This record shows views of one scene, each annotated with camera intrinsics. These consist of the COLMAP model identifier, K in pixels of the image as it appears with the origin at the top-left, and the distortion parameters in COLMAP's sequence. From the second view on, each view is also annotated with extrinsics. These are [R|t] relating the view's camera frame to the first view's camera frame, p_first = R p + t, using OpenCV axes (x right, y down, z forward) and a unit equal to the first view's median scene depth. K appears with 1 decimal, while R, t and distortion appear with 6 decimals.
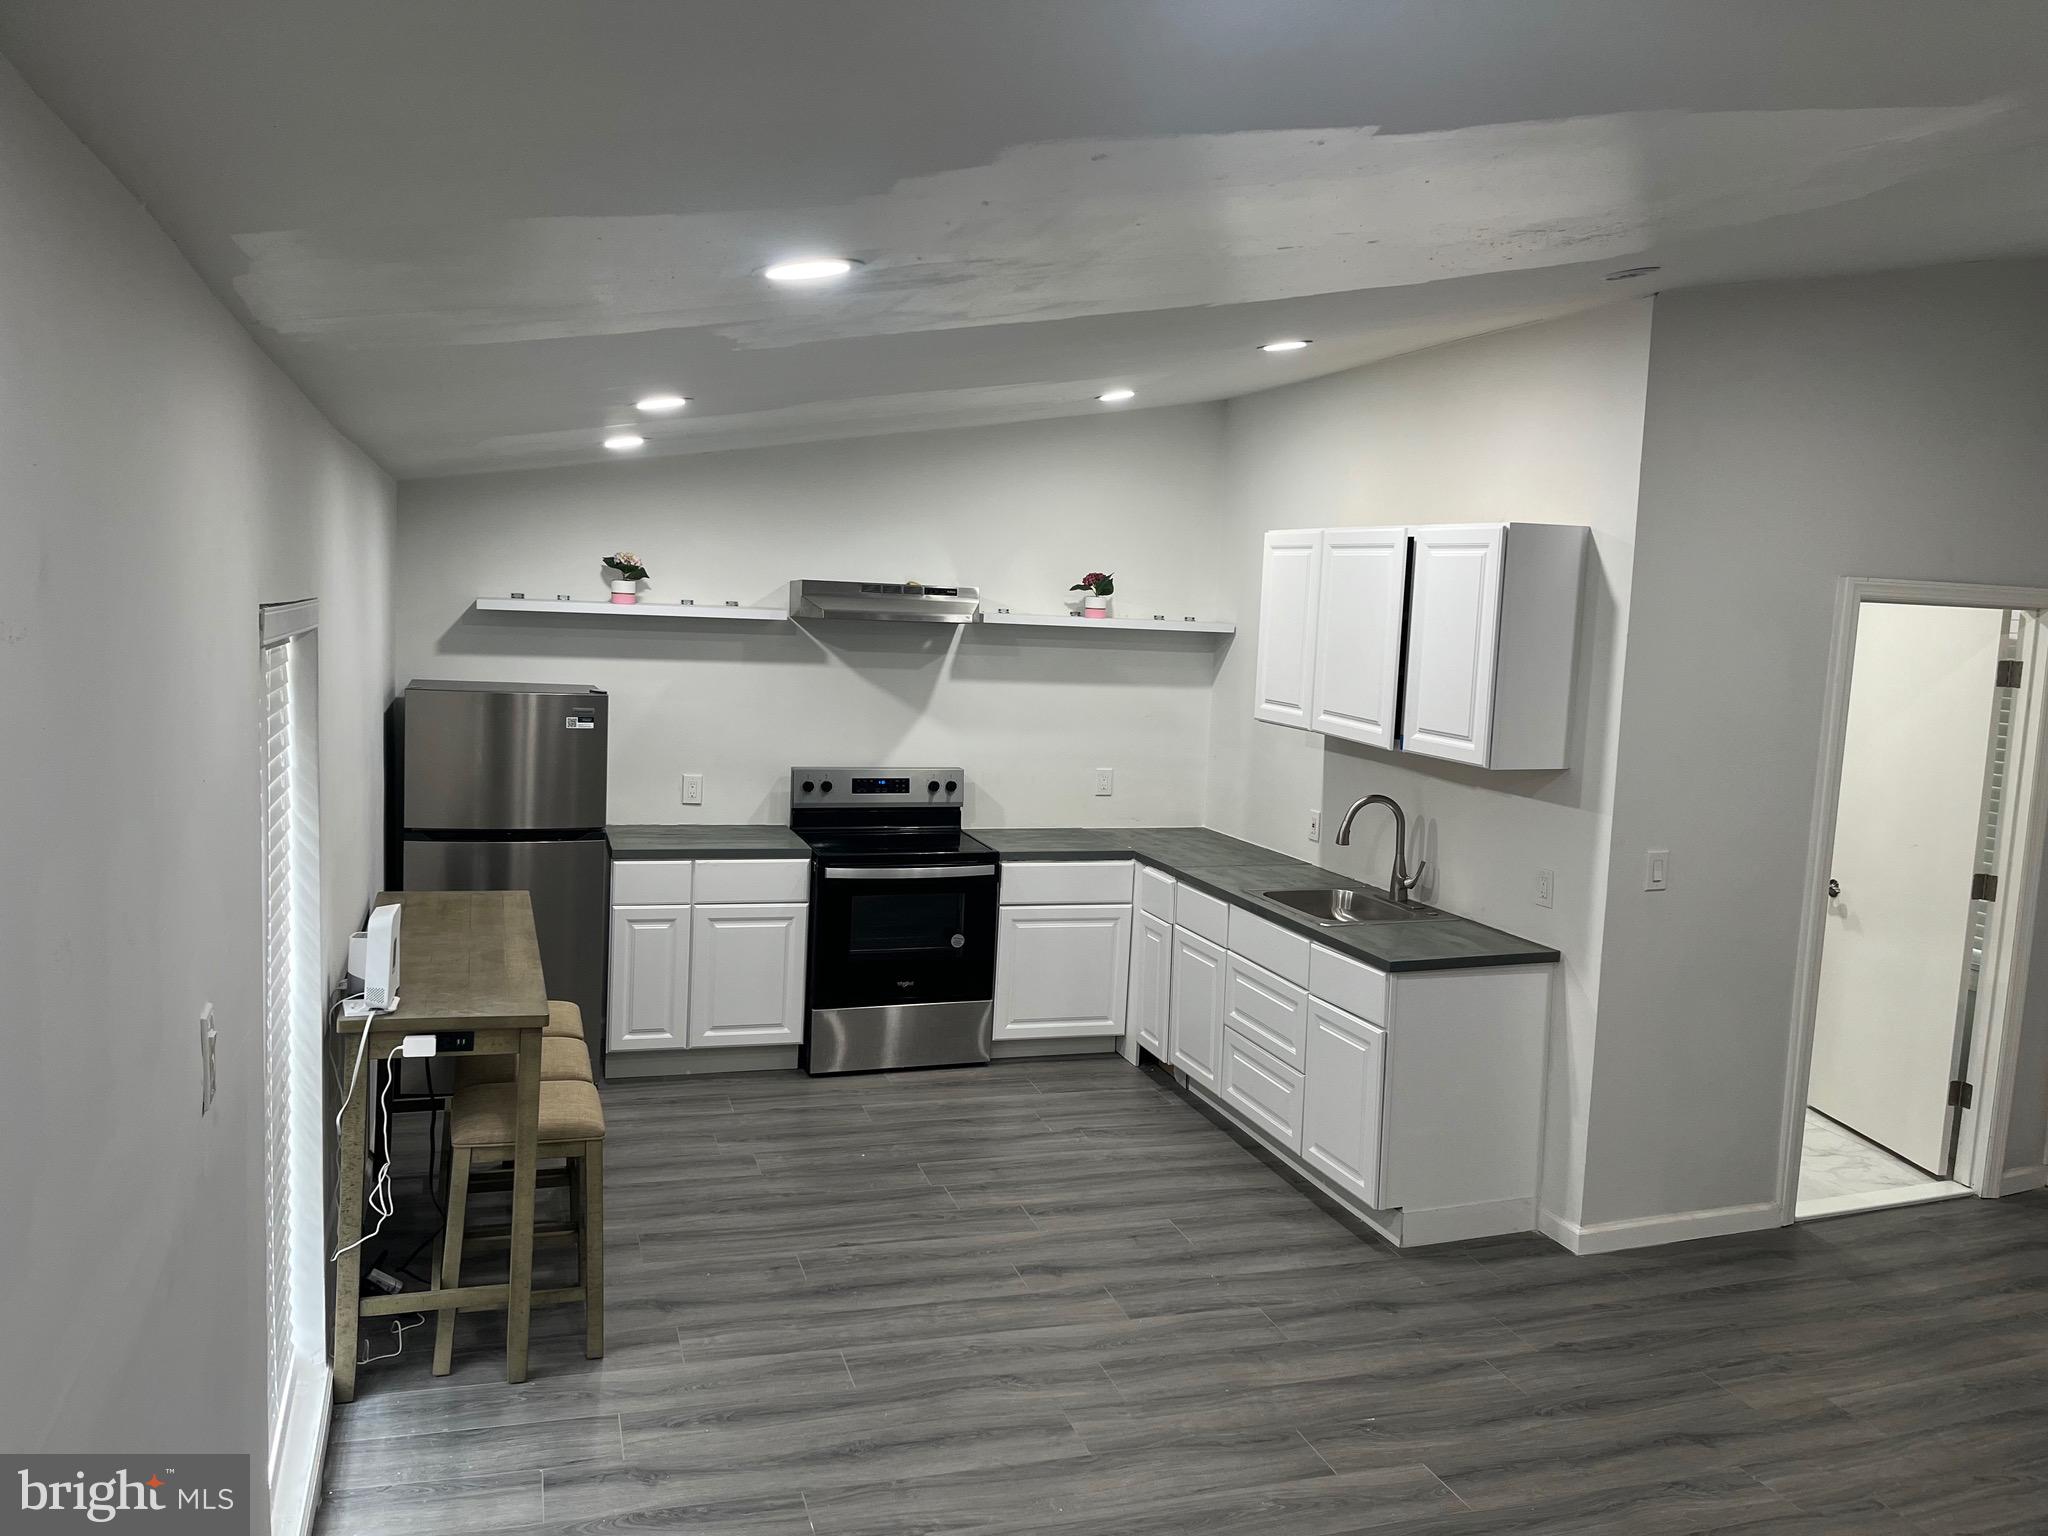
lens RADIAL K [[1541.0, 0, 1050.4], [0, 1541.0, 764.9], [0, 0, 1]] dist [0.084542, -0.098295]
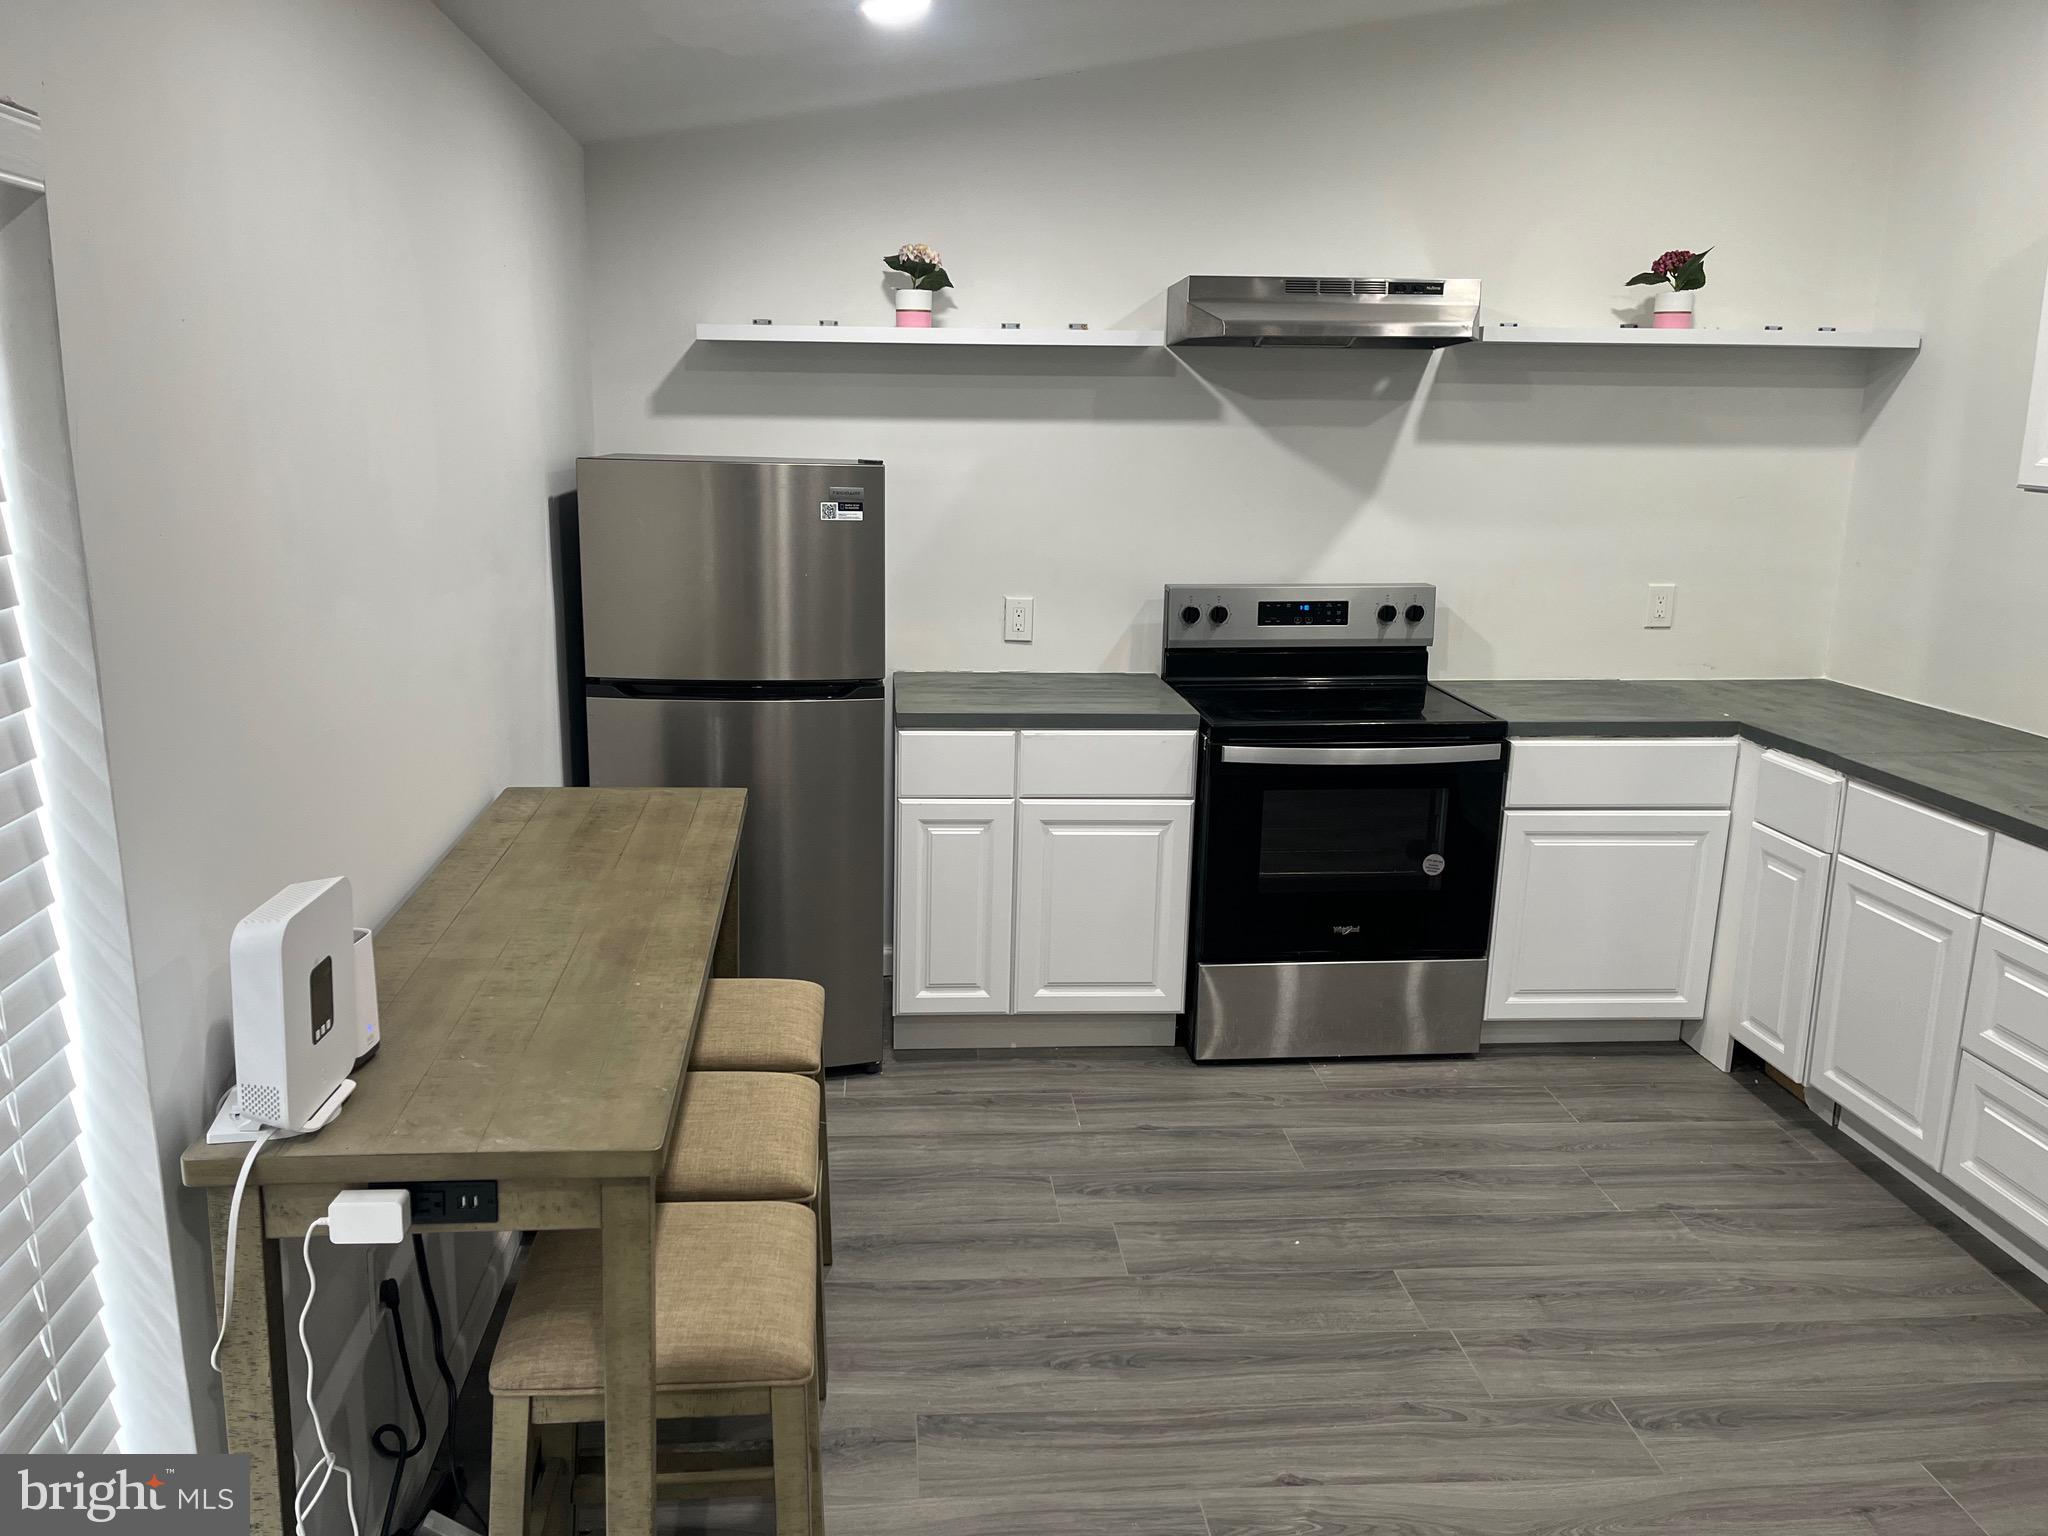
lens RADIAL K [[1541.0, 0, 1014.5], [0, 1541.0, 777.5], [0, 0, 1]] dist [0.084542, -0.098295]
pose [[0.970846, 0.024530, -0.238447, -0.090005], [0.003499, 0.993194, 0.116419, 0.007770], [0.239680, -0.113859, 0.964152, 0.433487]]
